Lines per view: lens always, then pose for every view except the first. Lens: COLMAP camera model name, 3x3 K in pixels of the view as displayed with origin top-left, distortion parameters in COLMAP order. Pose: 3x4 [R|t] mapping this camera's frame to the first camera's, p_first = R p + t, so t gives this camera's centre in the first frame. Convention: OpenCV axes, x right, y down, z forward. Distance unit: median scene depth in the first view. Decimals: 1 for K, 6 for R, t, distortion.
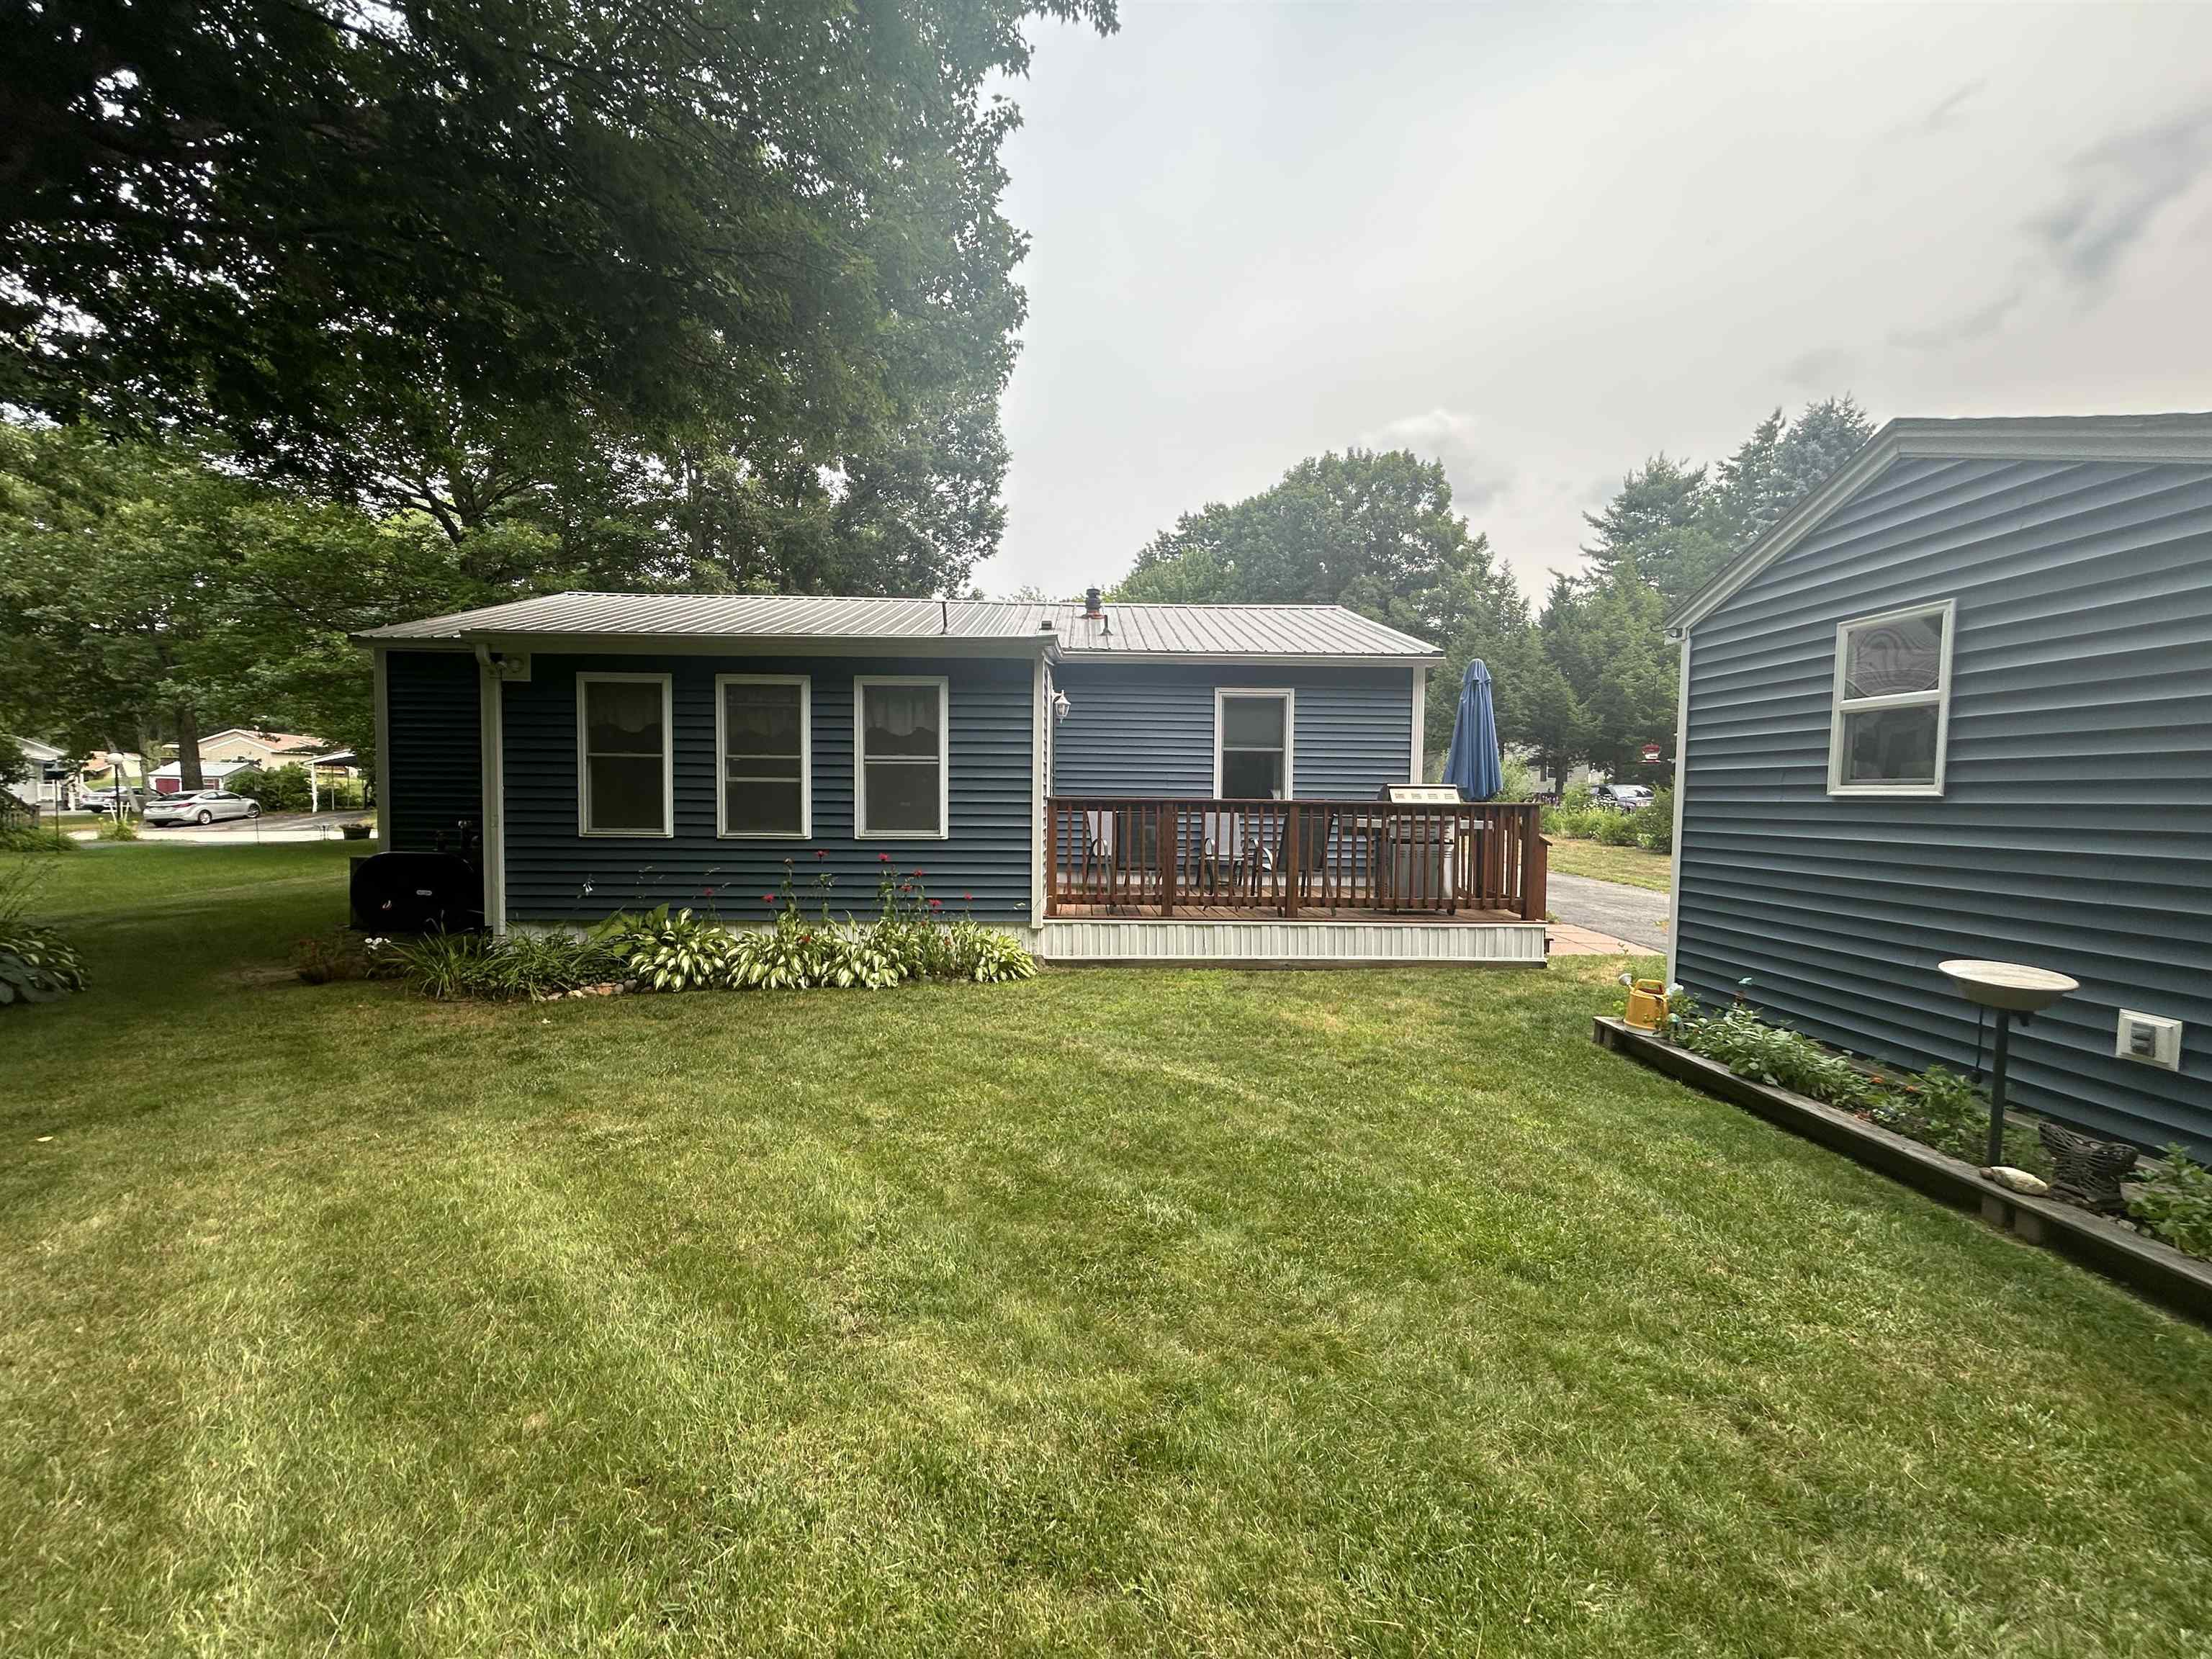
lens RADIAL K [[885.6, 0, 1102.4], [0, 885.6, 834.3], [0, 0, 1]] dist [-0.000118, -0.000060]
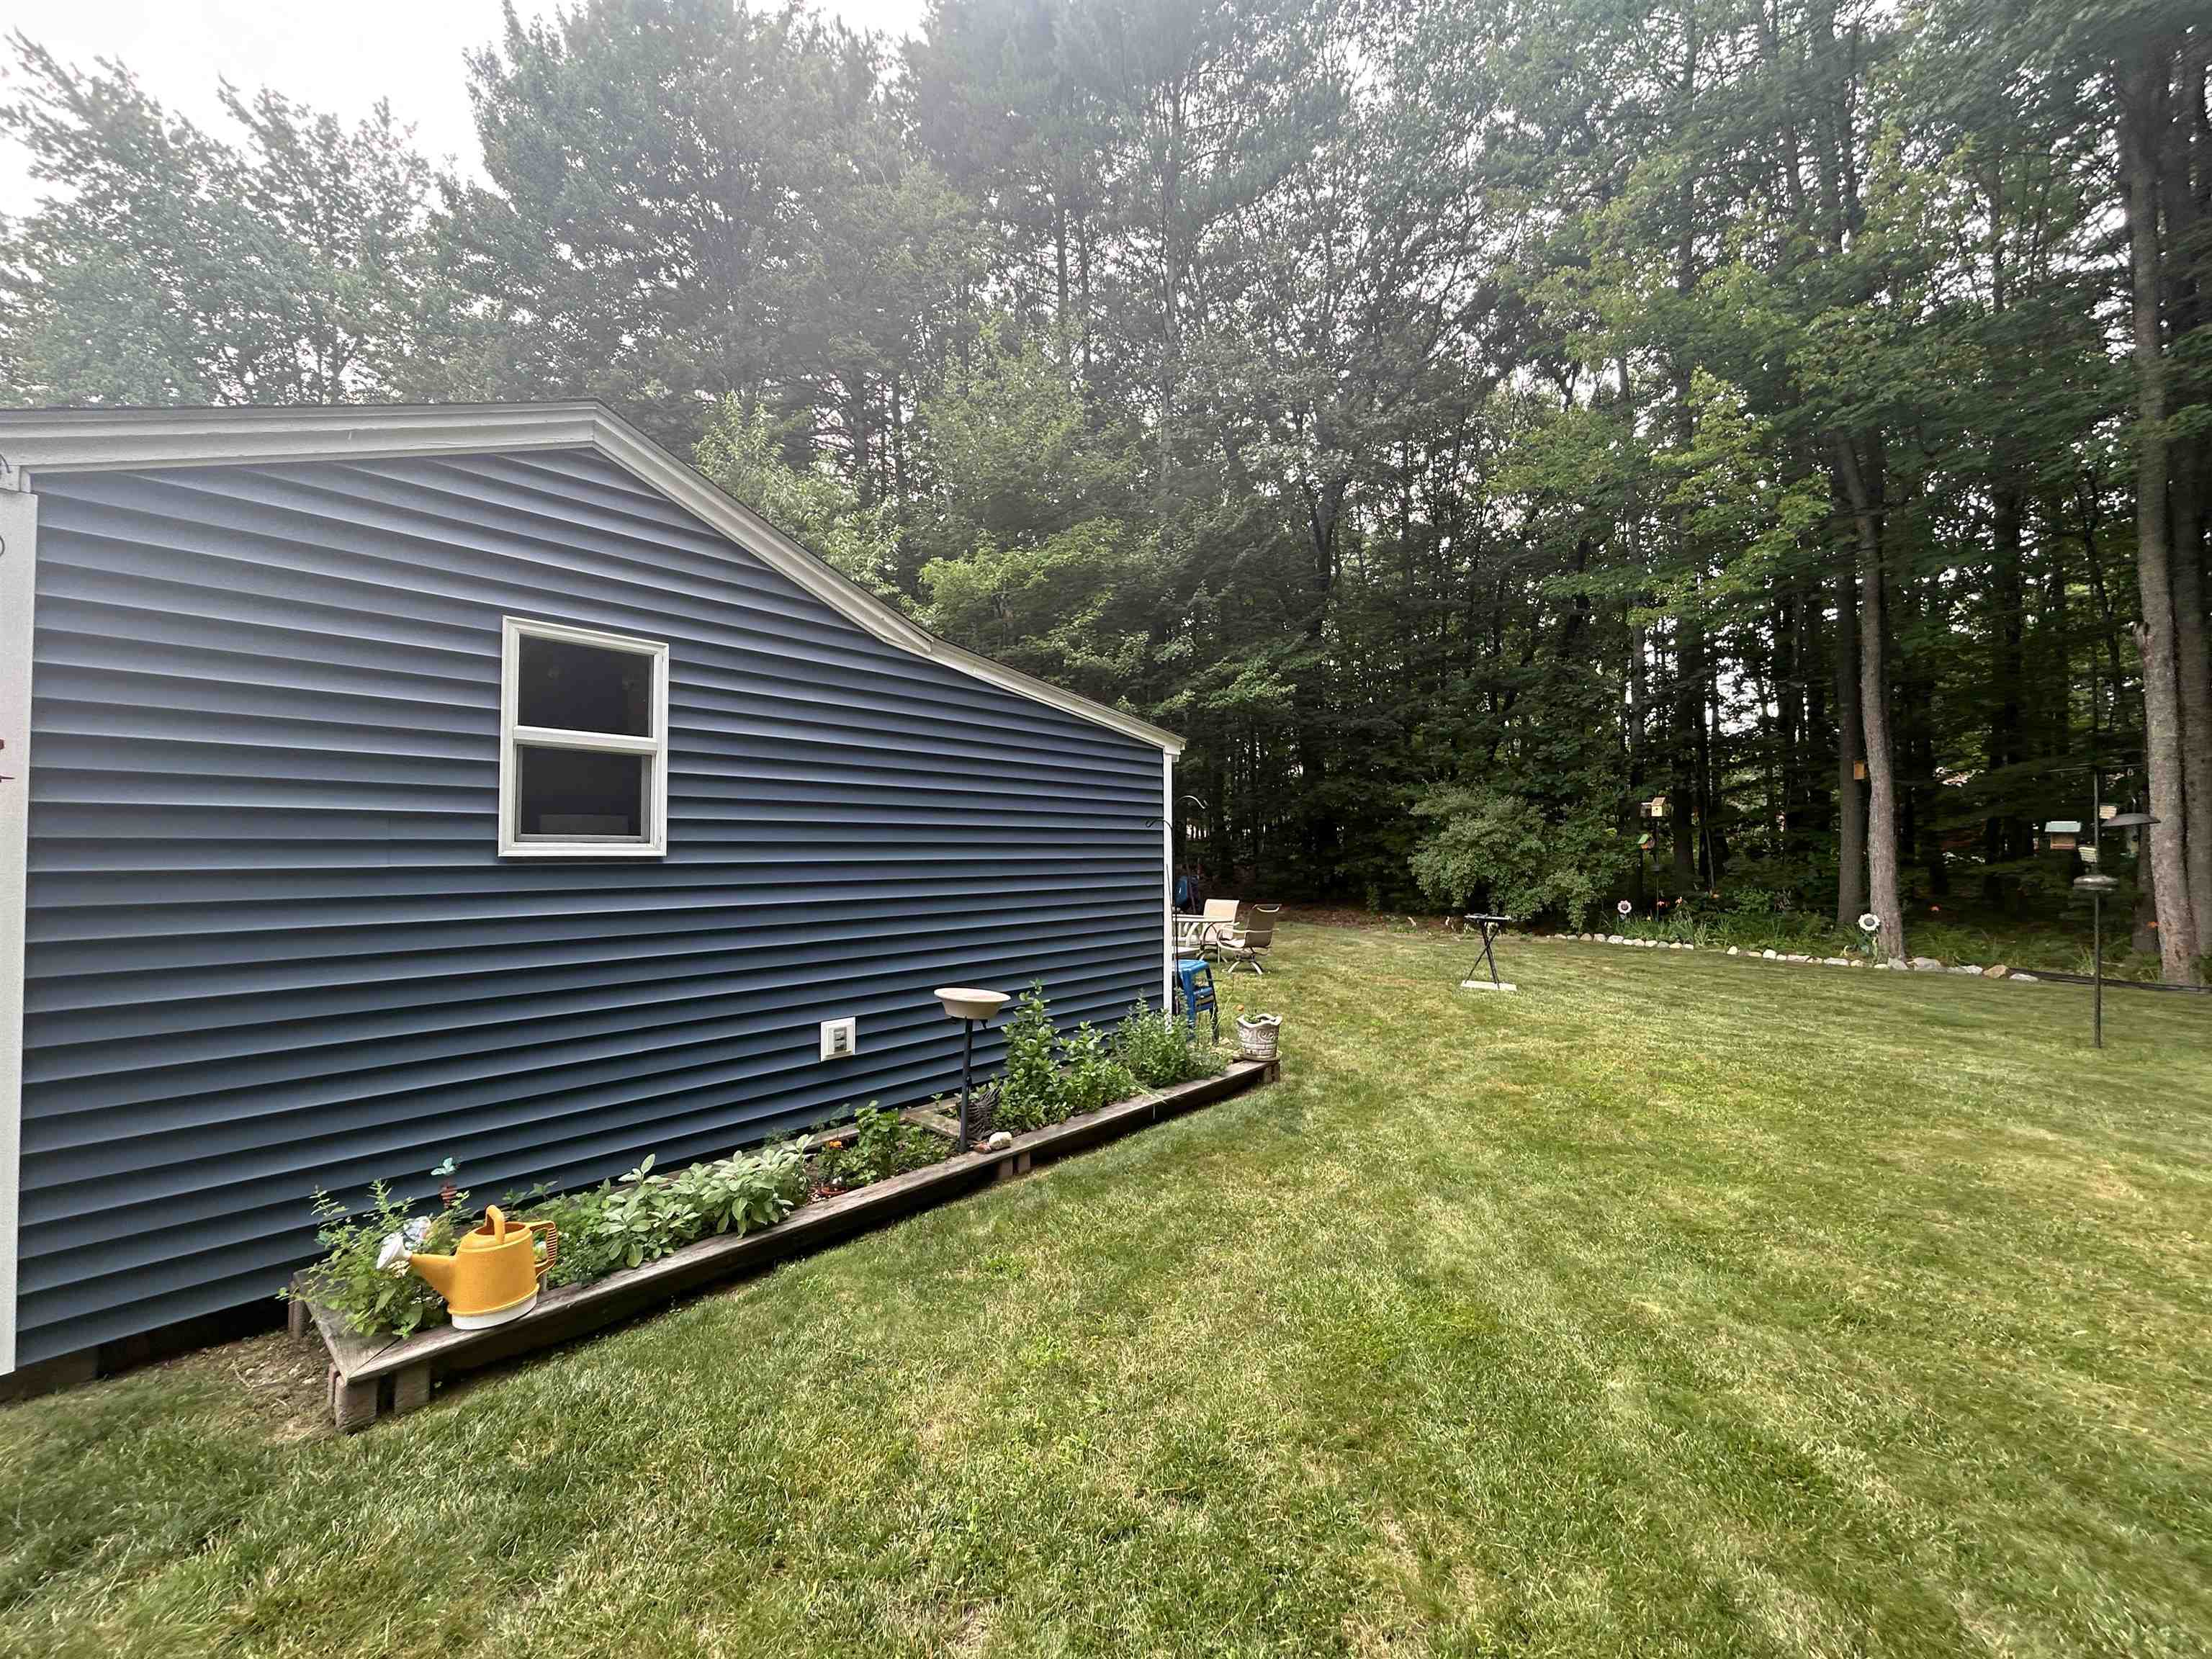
lens RADIAL K [[885.6, 0, 1103.4], [0, 885.6, 830.6], [0, 0, 1]] dist [-0.000118, -0.000060]
pose [[-0.716724, 0.002147, 0.697354, -0.017510], [0.023547, 0.999500, 0.021124, -0.079152], [-0.696959, 0.031561, -0.716416, 1.359221]]
